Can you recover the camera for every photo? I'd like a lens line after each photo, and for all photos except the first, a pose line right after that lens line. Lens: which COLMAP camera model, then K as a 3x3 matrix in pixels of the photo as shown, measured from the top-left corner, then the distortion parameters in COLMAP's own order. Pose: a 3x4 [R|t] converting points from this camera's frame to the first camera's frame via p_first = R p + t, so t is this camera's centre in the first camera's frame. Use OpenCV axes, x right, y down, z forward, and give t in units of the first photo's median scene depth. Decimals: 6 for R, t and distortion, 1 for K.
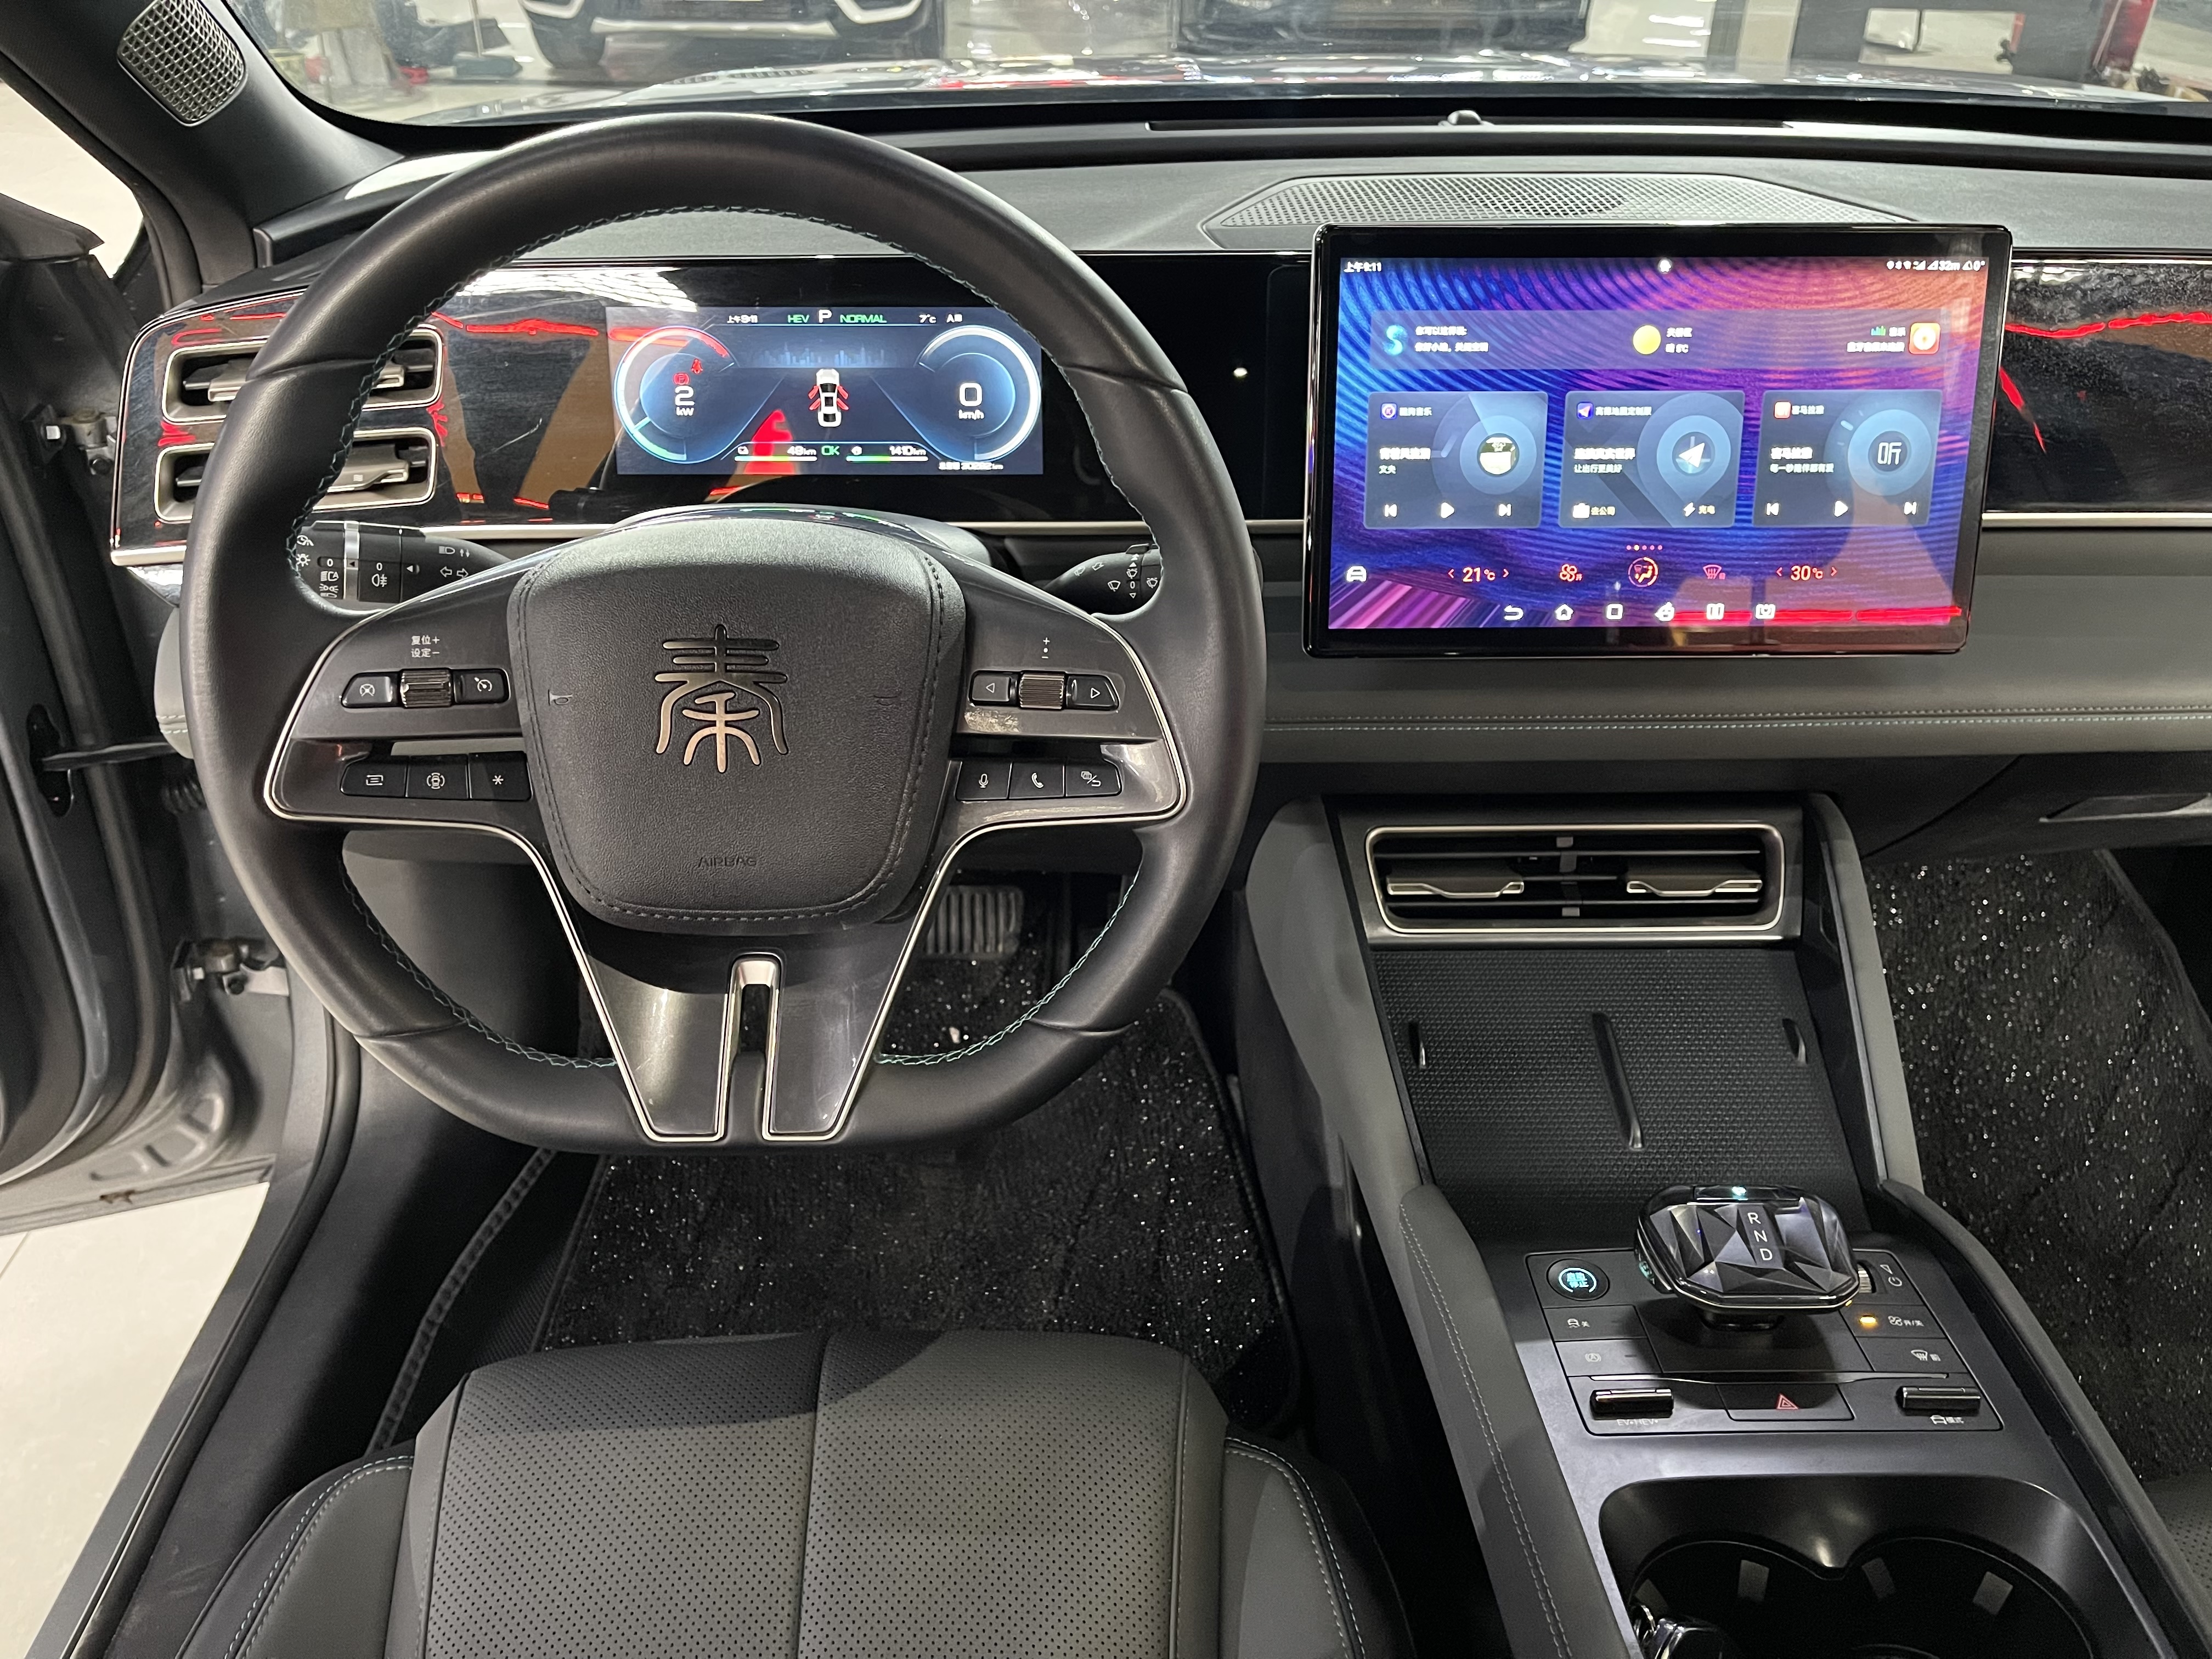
lens RADIAL K [[1670.8, 0, 1107.7], [0, 1670.8, 817.9], [0, 0, 1]] dist [0.033477, -0.014823]
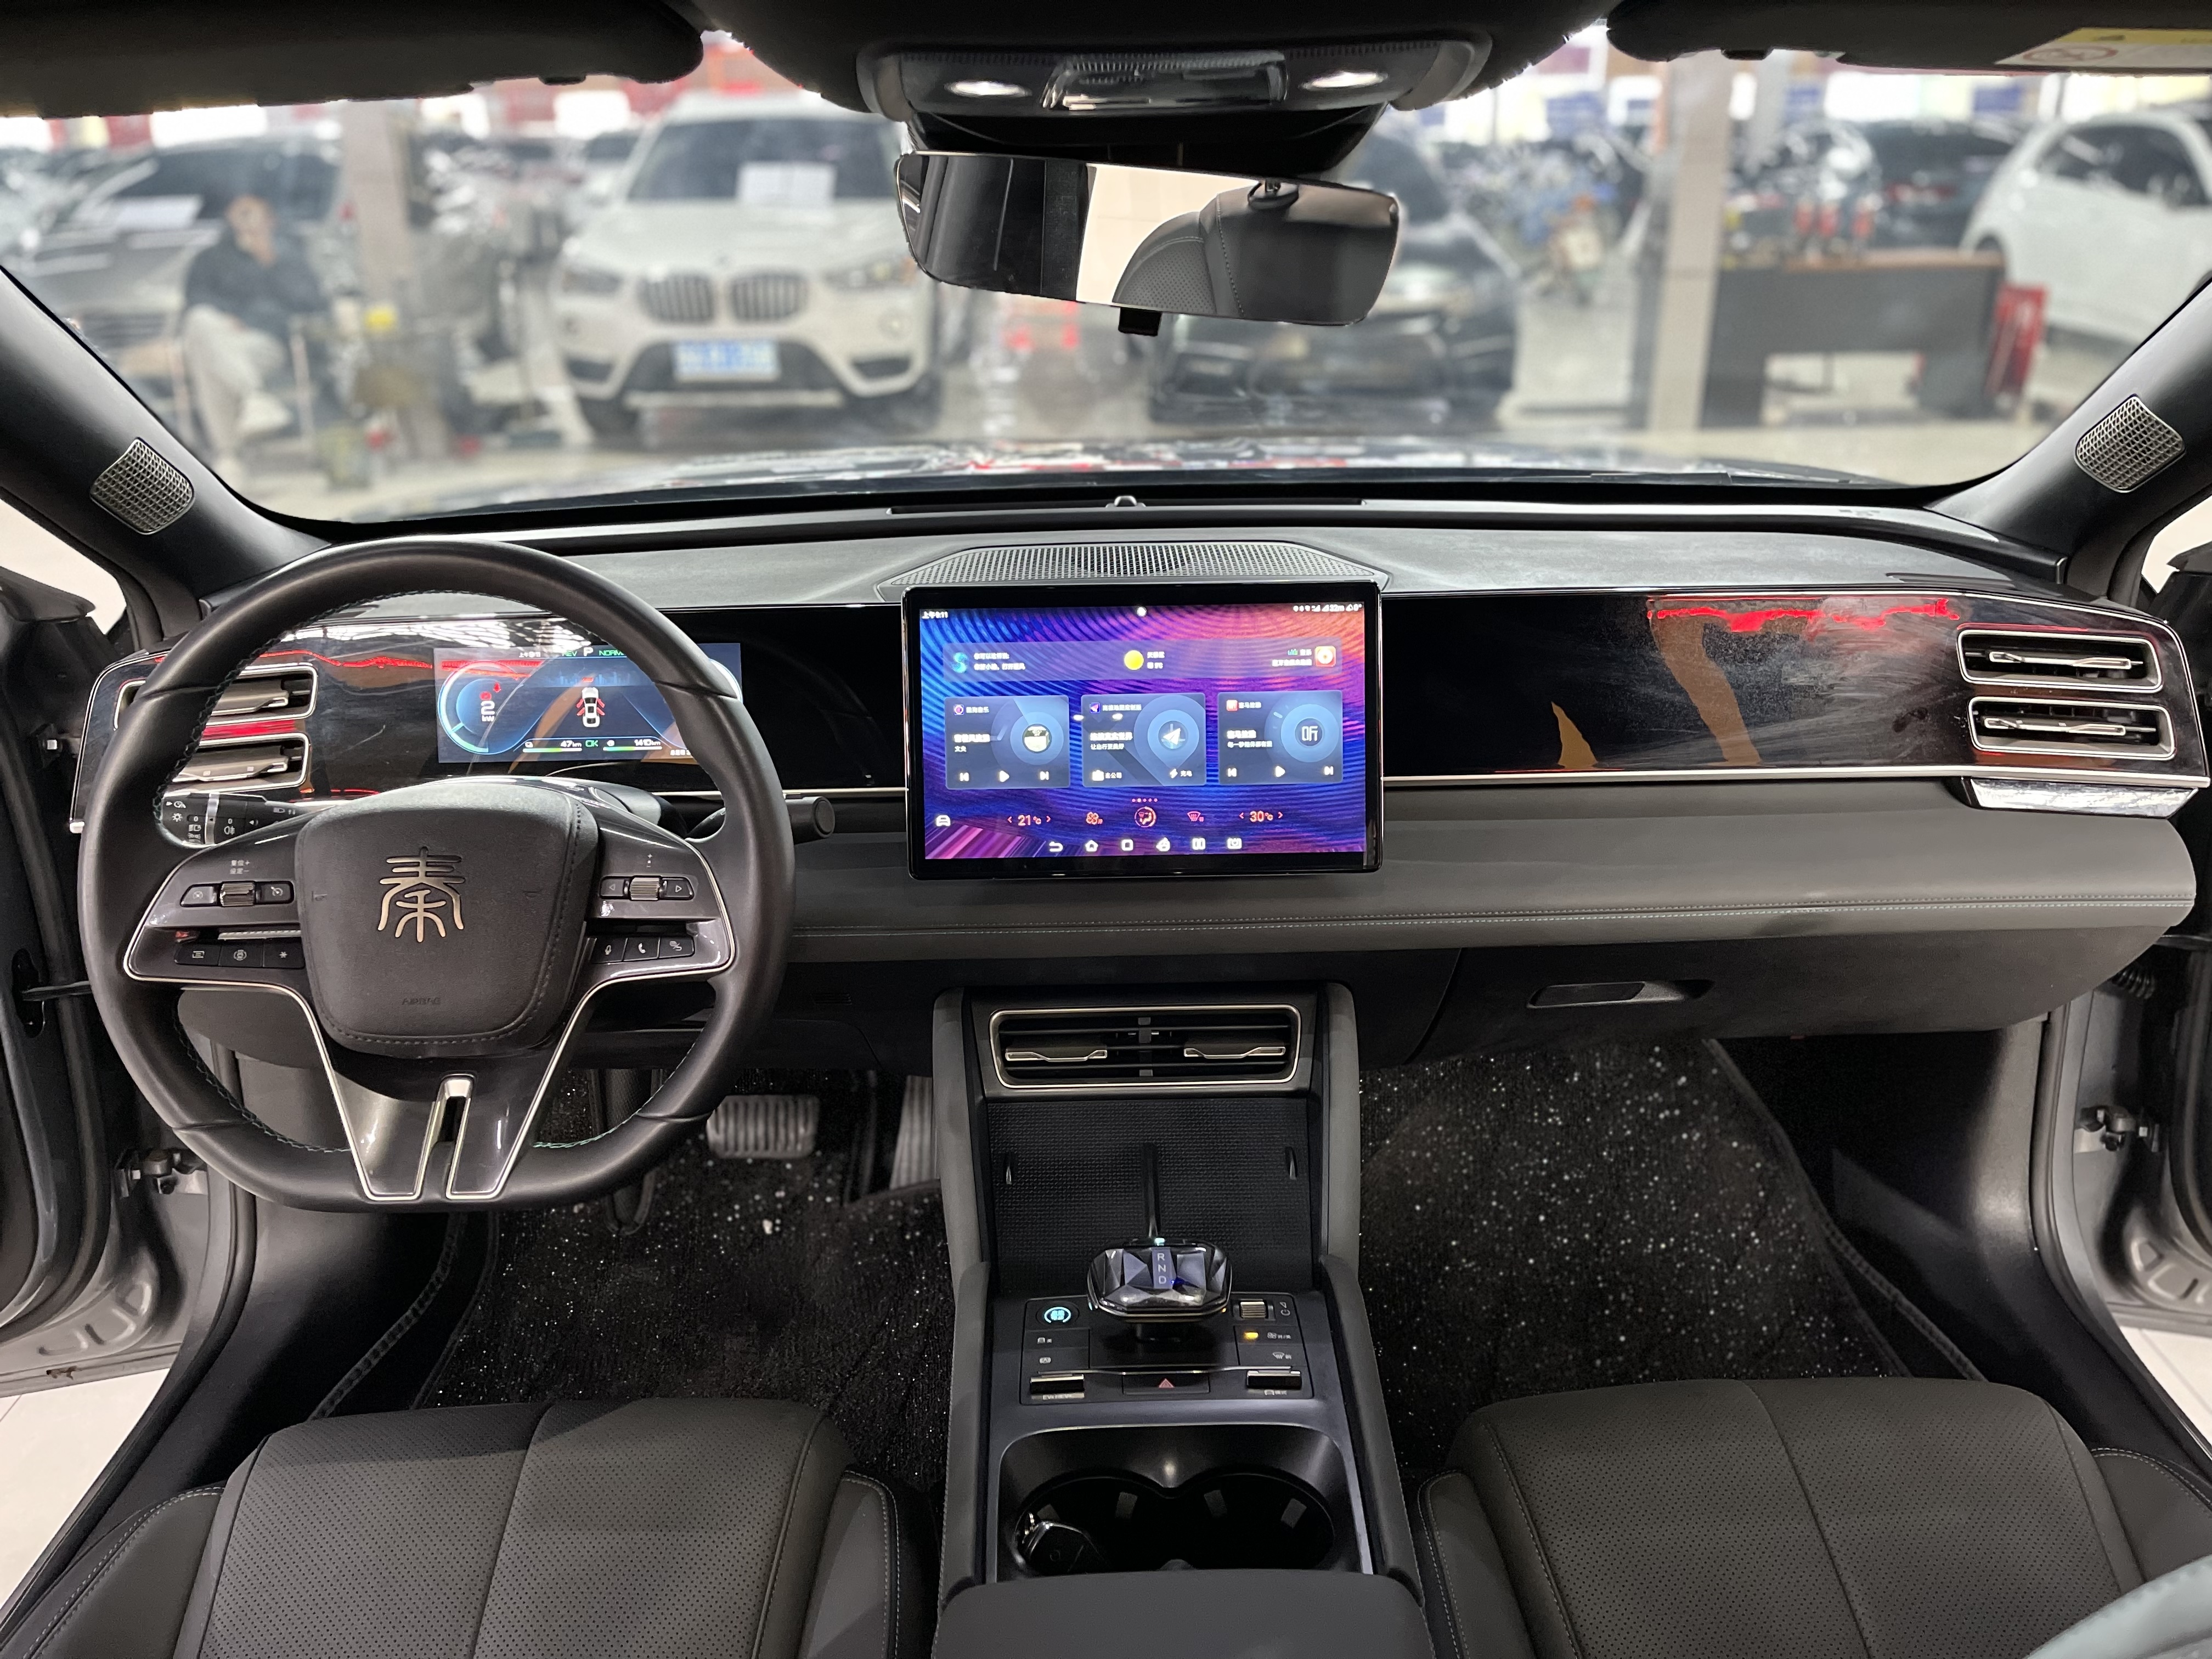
lens RADIAL K [[1649.5, 0, 1127.4], [0, 1649.5, 821.3], [0, 0, 1]] dist [0.064040, -0.082995]
pose [[0.999815, -0.016191, -0.010382, 0.316549], [0.014077, 0.983811, -0.178657, 0.105785], [0.013107, 0.178478, 0.983857, -0.372038]]
